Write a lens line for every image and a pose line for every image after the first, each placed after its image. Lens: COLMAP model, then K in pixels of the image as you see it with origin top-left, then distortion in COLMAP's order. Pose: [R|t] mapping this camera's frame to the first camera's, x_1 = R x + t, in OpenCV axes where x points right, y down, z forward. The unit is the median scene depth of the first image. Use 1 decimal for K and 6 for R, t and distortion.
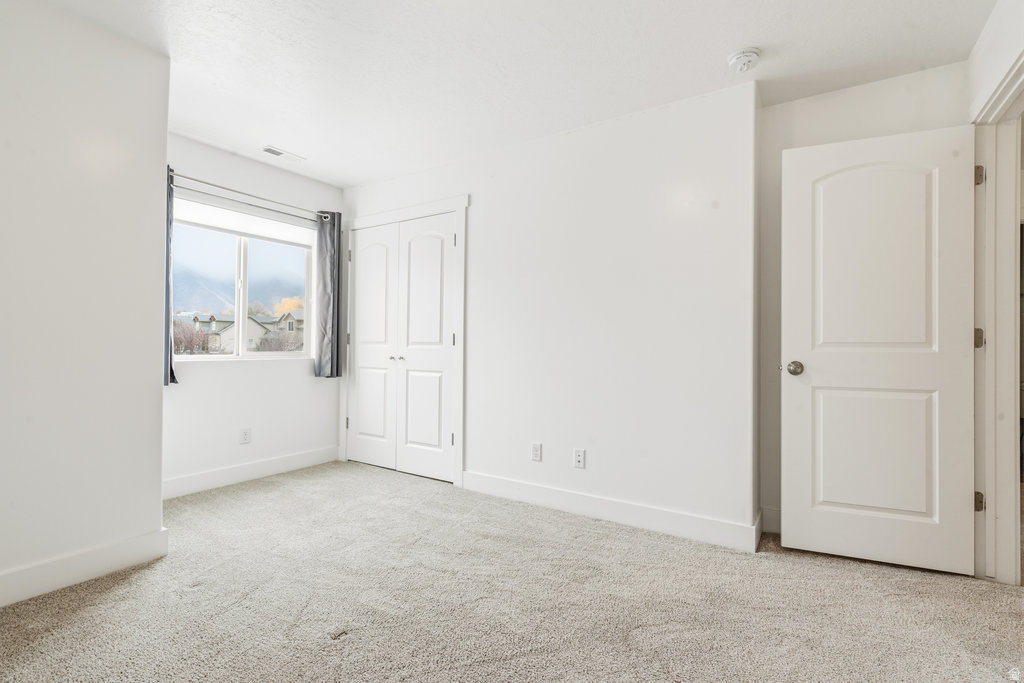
lens RADIAL K [[463.6, 0, 514.7], [0, 463.6, 344.1], [0, 0, 1]] dist [-0.001173, -0.000159]
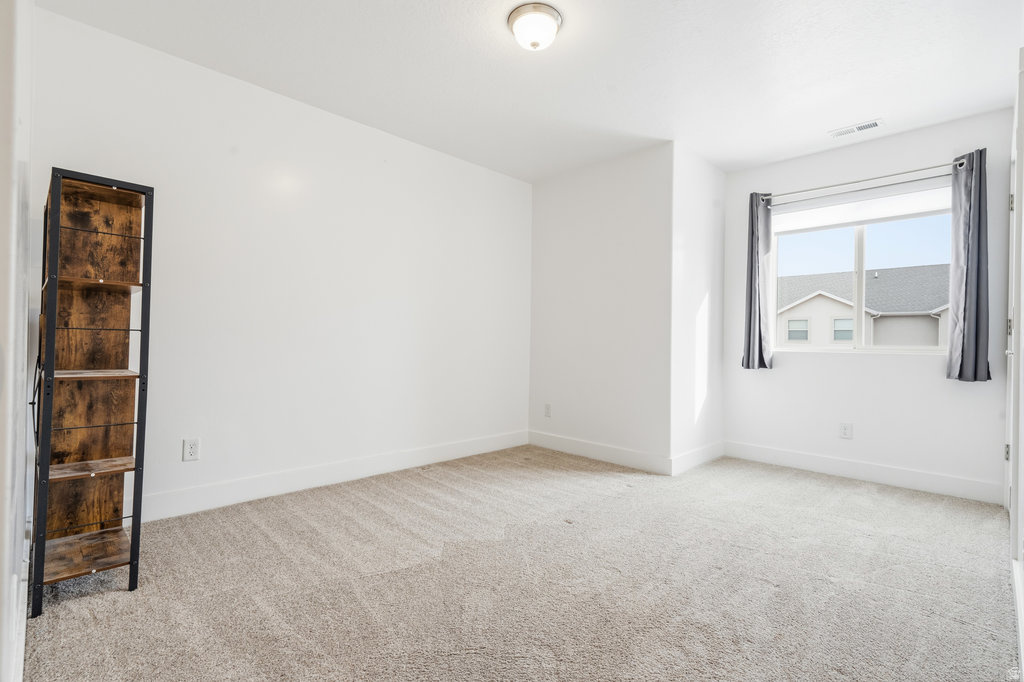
lens RADIAL K [[463.6, 0, 514.7], [0, 463.6, 343.6], [0, 0, 1]] dist [-0.001173, -0.000159]
pose [[-0.182237, -0.008105, -0.983221, 0.450214], [-0.011413, 0.999916, -0.006128, 0.025972], [0.983188, 0.010105, -0.182314, 0.439652]]
